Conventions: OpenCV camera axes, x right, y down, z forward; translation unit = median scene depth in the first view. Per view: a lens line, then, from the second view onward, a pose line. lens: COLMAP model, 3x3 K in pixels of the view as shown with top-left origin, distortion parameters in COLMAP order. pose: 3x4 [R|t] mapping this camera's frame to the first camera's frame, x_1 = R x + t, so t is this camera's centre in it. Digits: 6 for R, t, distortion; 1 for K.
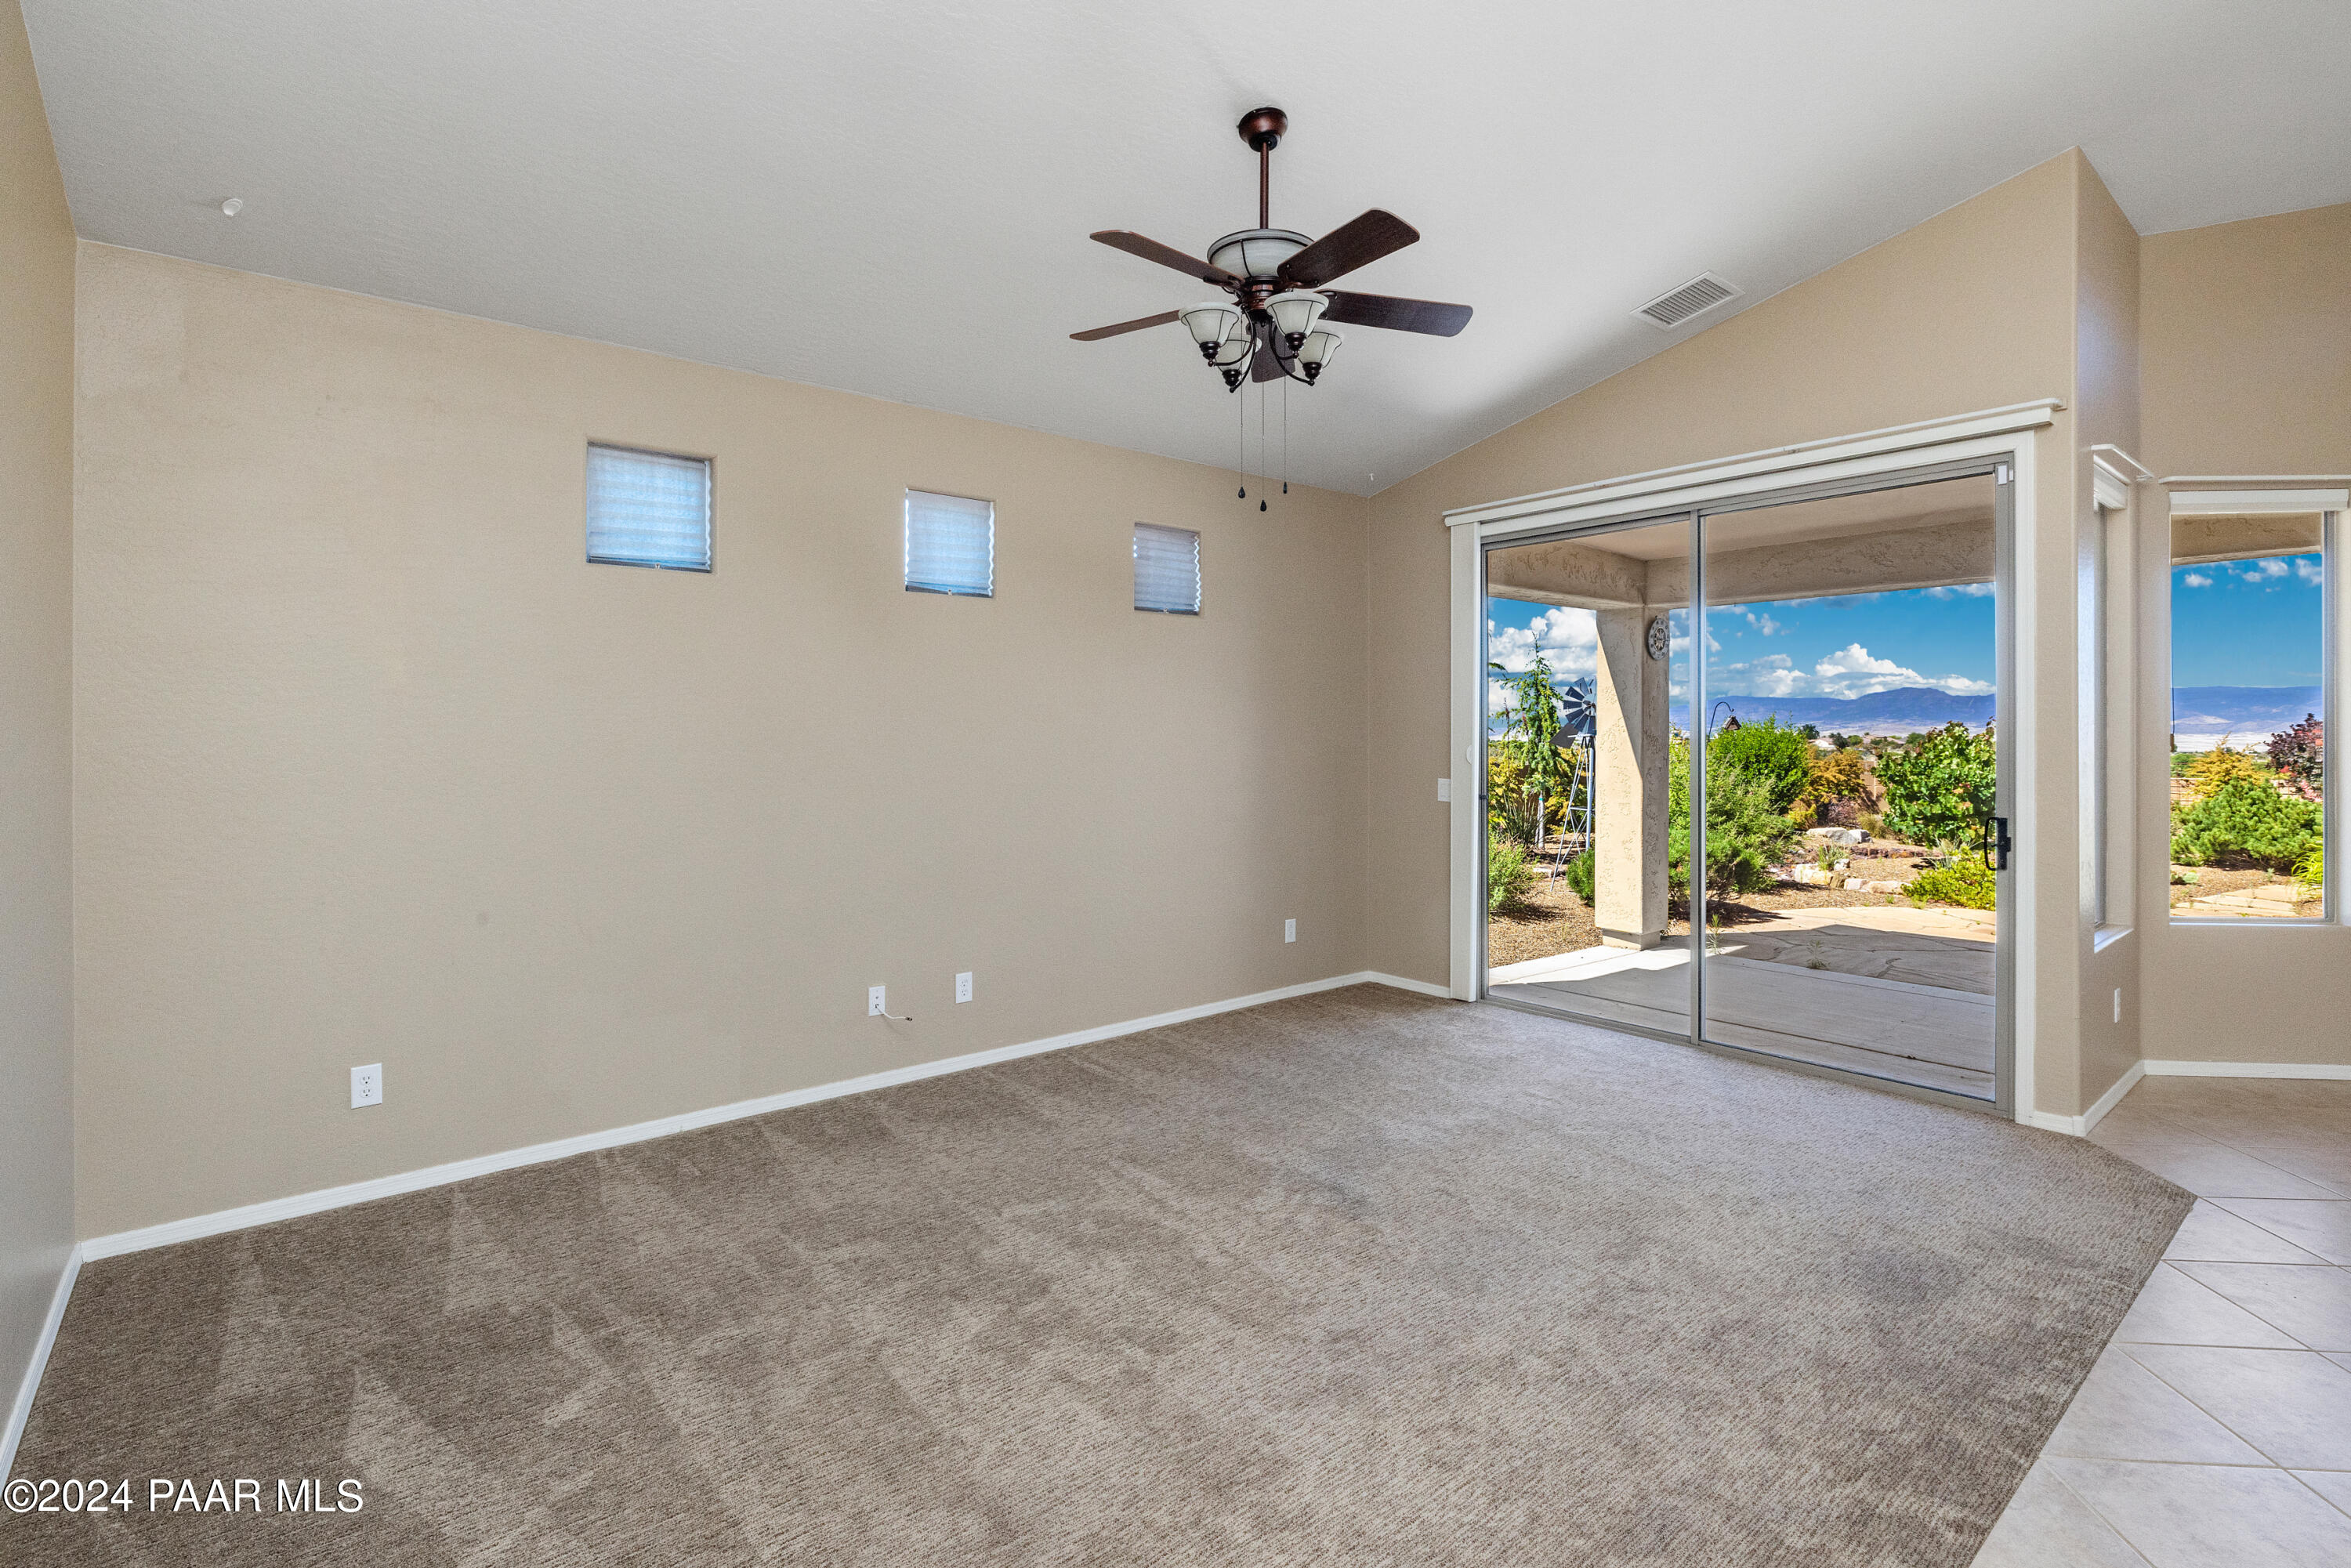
lens RADIAL K [[1129.7, 0, 1181.5], [0, 1129.7, 805.2], [0, 0, 1]] dist [0.000880, 0.000237]
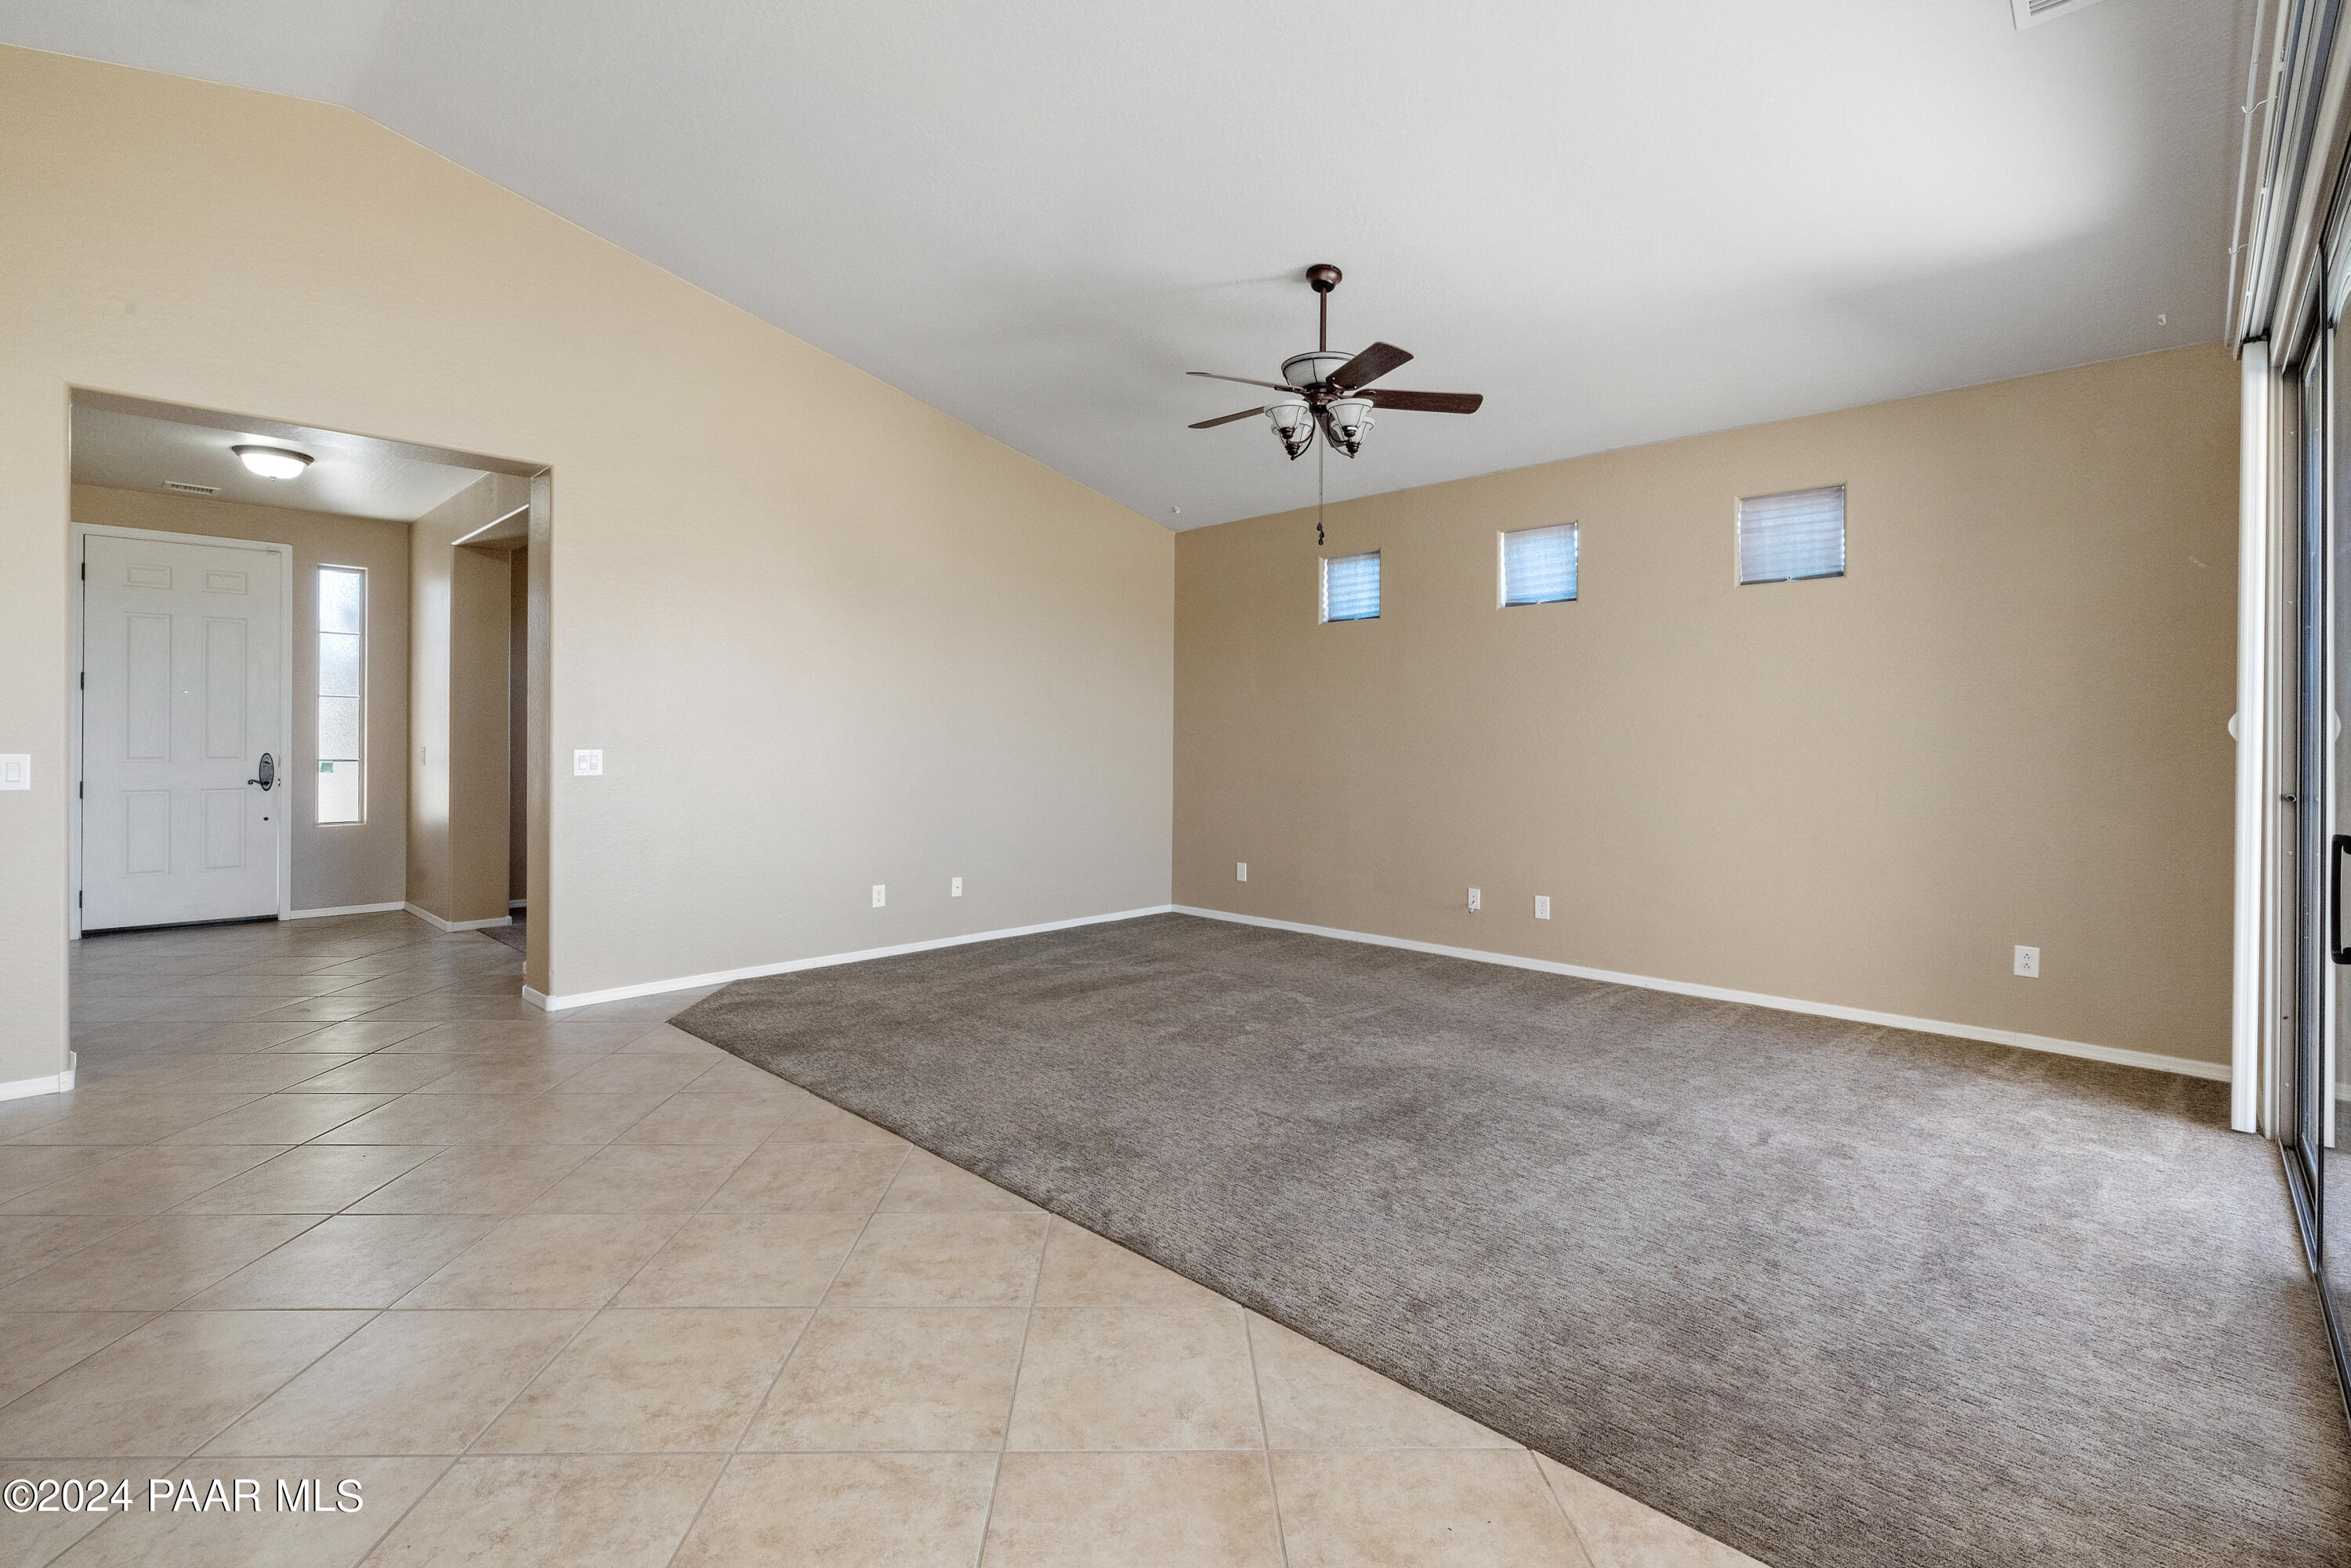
lens RADIAL K [[1064.8, 0, 1177.0], [0, 1064.8, 747.3], [0, 0, 1]] dist [-0.001154, -0.000529]
pose [[0.112570, 0.001540, -0.993643, 1.001862], [-0.073805, 0.997249, -0.006815, 0.018851], [0.990899, 0.074103, 0.112374, 0.477652]]
